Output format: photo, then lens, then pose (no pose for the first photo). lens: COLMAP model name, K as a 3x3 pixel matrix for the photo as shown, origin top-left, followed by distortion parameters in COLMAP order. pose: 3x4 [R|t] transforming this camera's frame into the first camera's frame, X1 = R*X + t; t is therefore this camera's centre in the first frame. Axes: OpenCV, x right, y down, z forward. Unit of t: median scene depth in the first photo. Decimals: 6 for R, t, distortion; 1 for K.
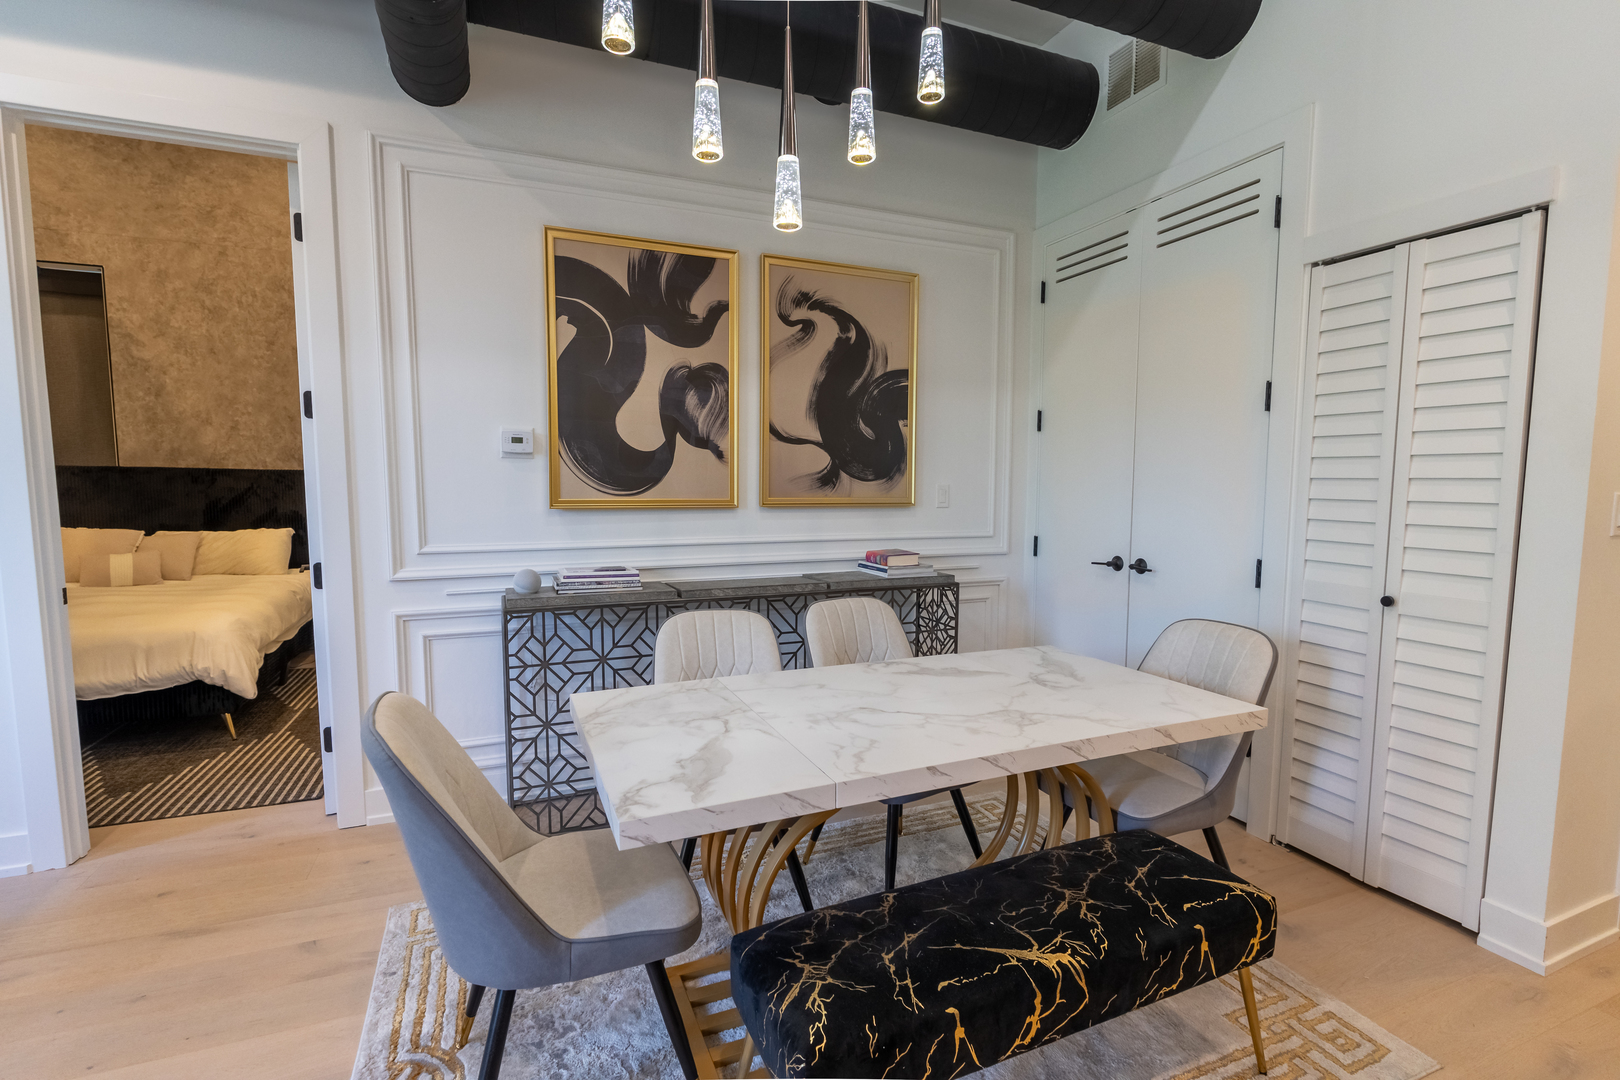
lens RADIAL K [[742.0, 0, 807.7], [0, 742.0, 546.2], [0, 0, 1]] dist [-0.004363, -0.001368]
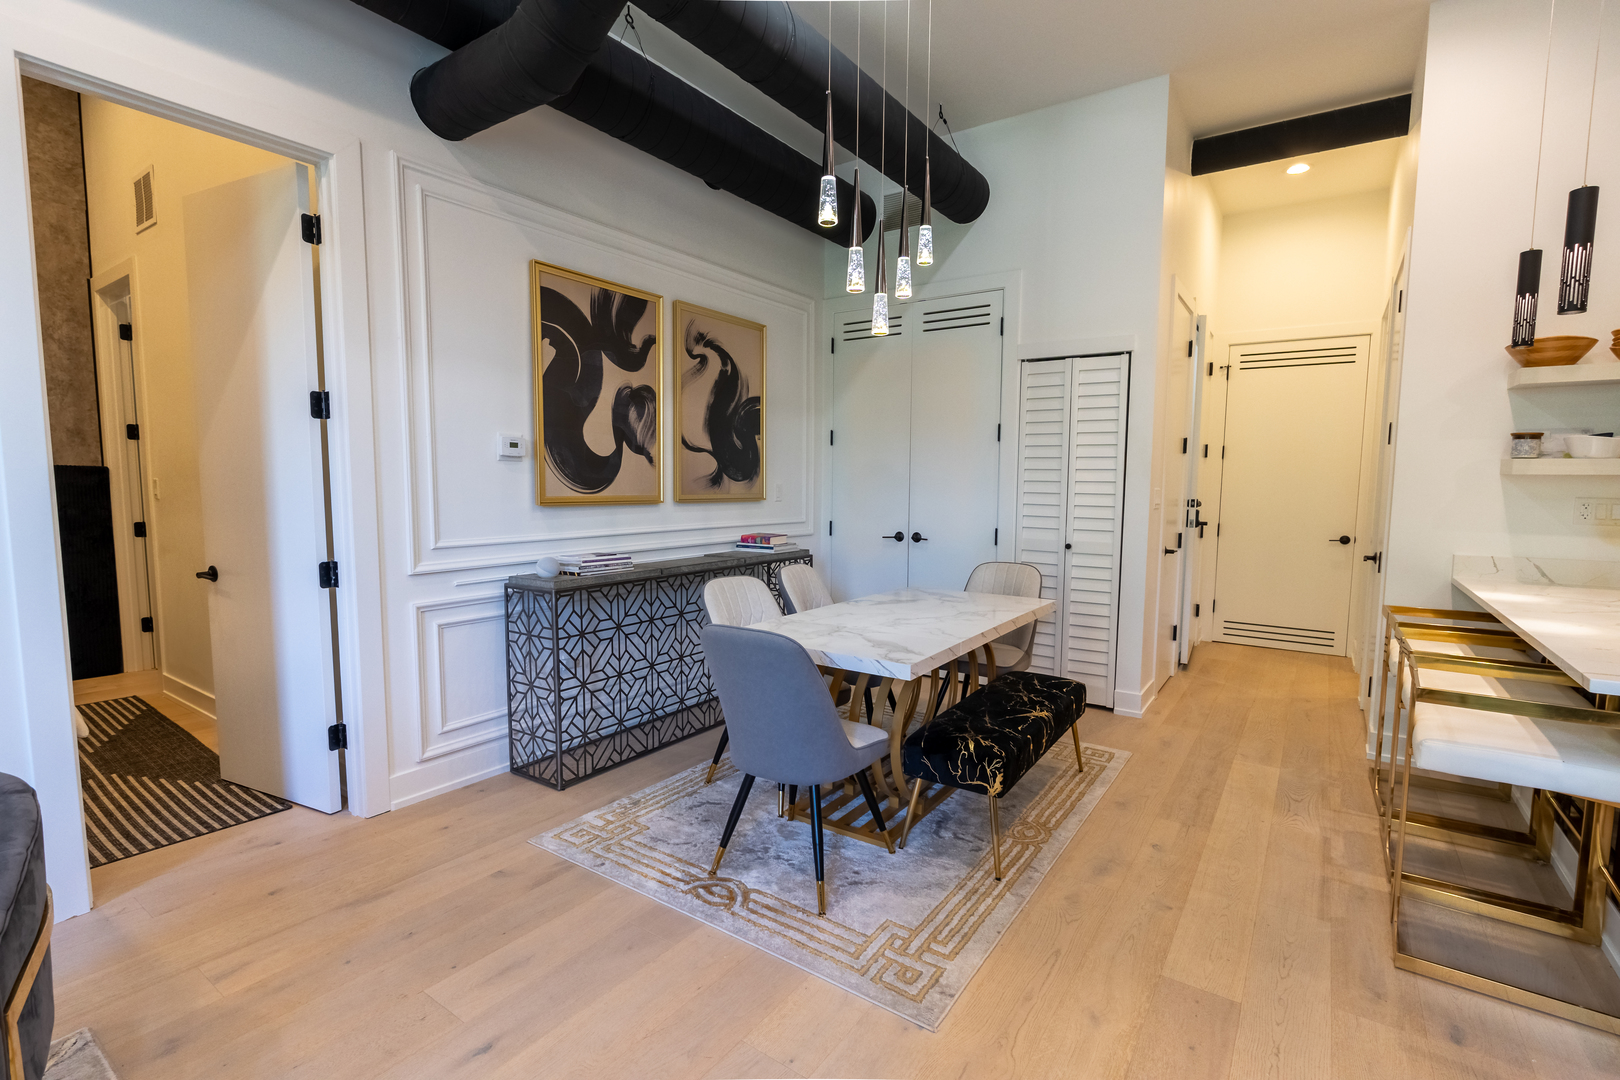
lens RADIAL K [[742.0, 0, 809.4], [0, 742.0, 542.9], [0, 0, 1]] dist [-0.004363, -0.001368]
pose [[0.844813, -0.042368, 0.533382, -0.630874], [0.042158, 0.999032, 0.012582, 0.011342], [-0.533399, 0.011857, 0.845781, -0.200745]]
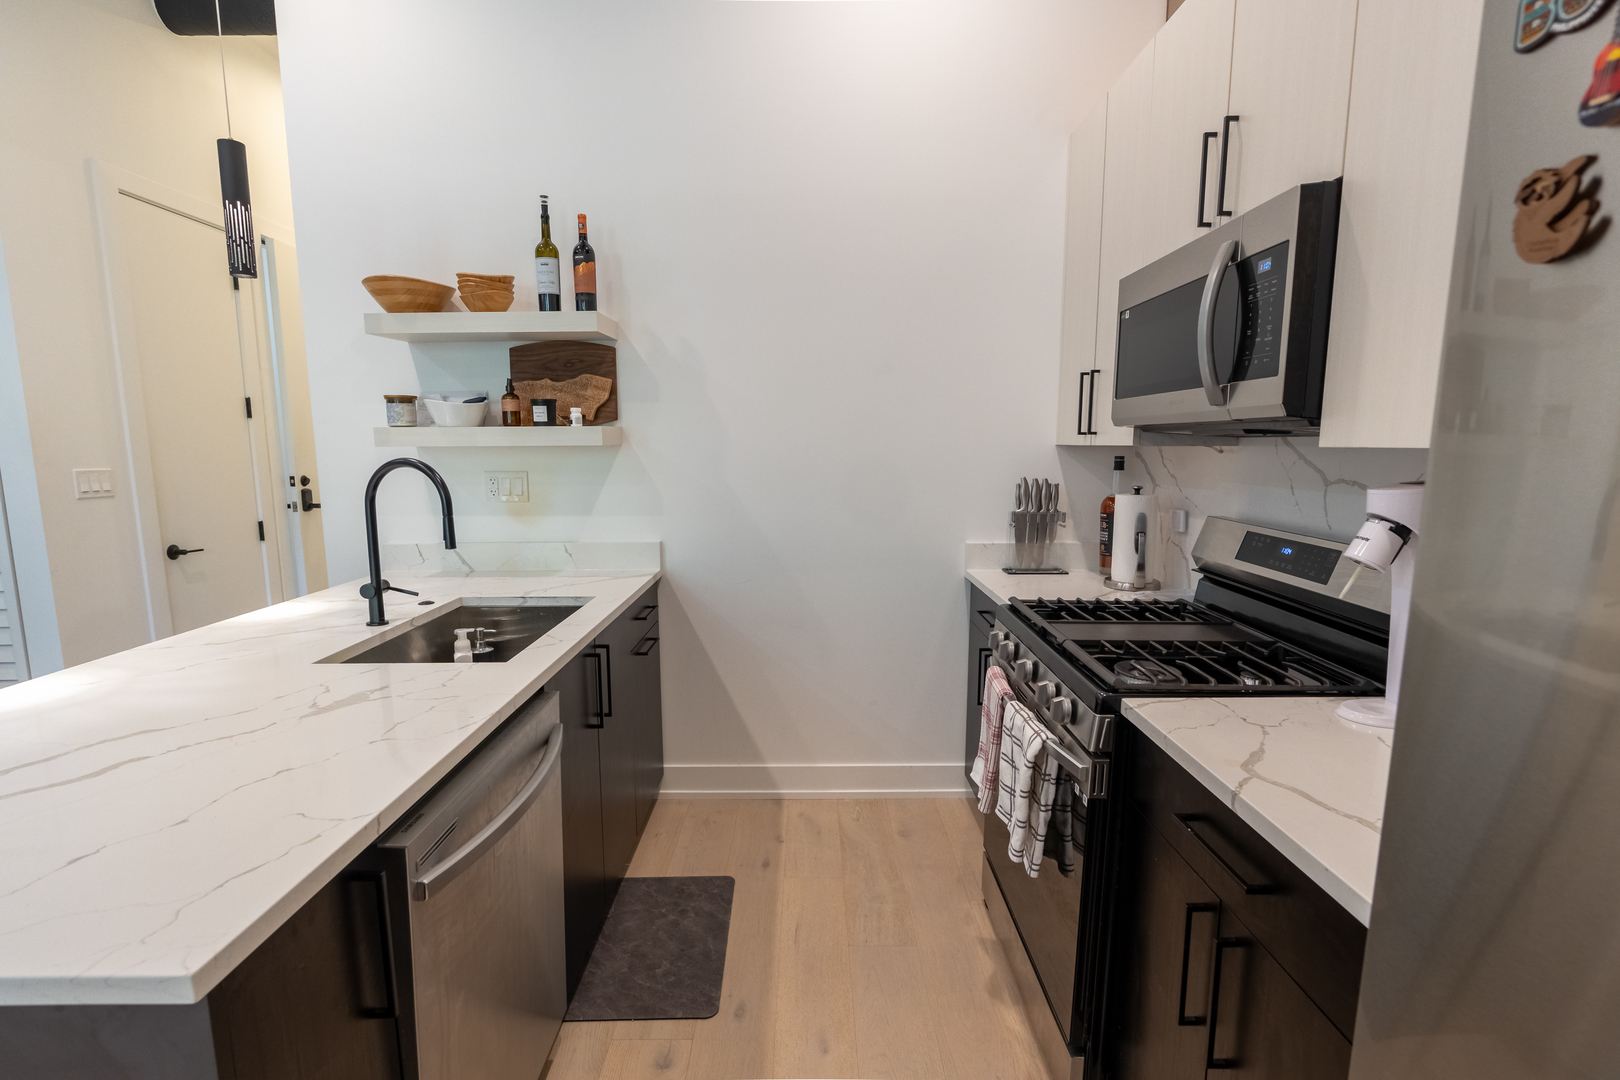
lens RADIAL K [[742.0, 0, 802.4], [0, 742.0, 548.2], [0, 0, 1]] dist [-0.004363, -0.001368]
pose [[0.385462, -0.136429, 0.912582, 0.195168], [0.088997, 0.989895, 0.110396, 0.034895], [-0.918422, 0.038664, 0.393708, -0.639908]]
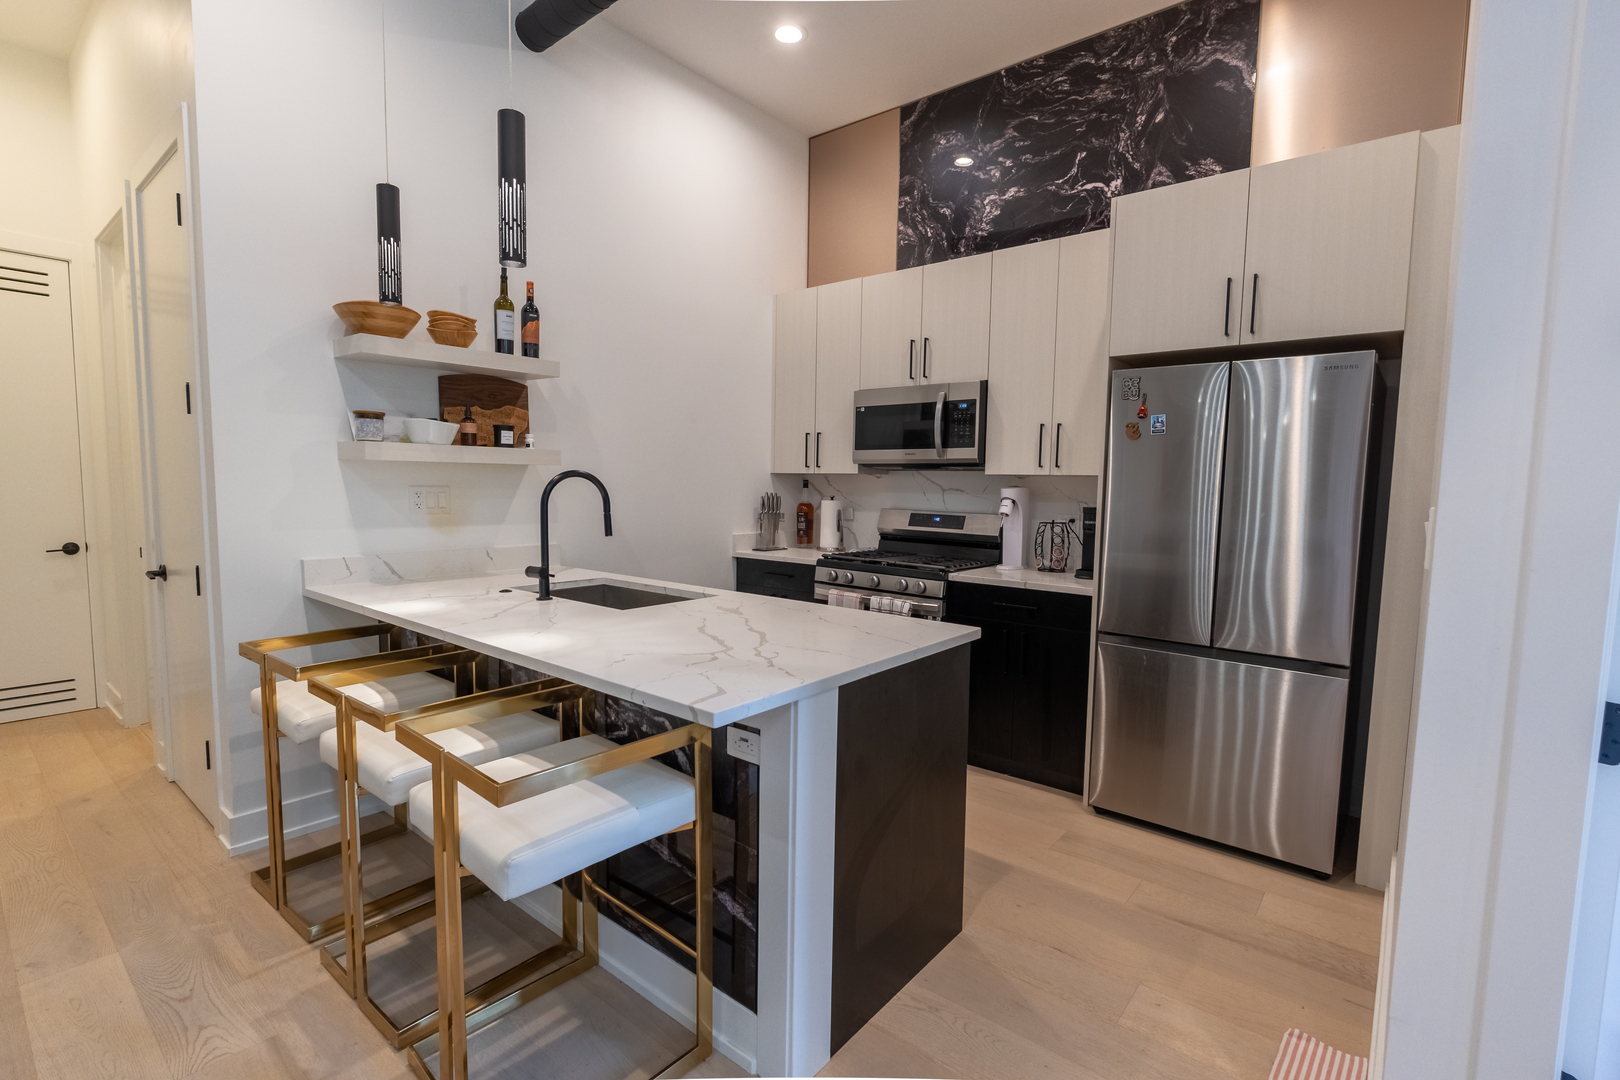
lens RADIAL K [[742.0, 0, 812.8], [0, 742.0, 548.2], [0, 0, 1]] dist [-0.004363, -0.001368]
pose [[-0.464941, -0.089551, 0.880801, -0.252291], [0.062745, 0.989037, 0.133676, -0.011248], [-0.883116, 0.117417, -0.454224, 0.103189]]
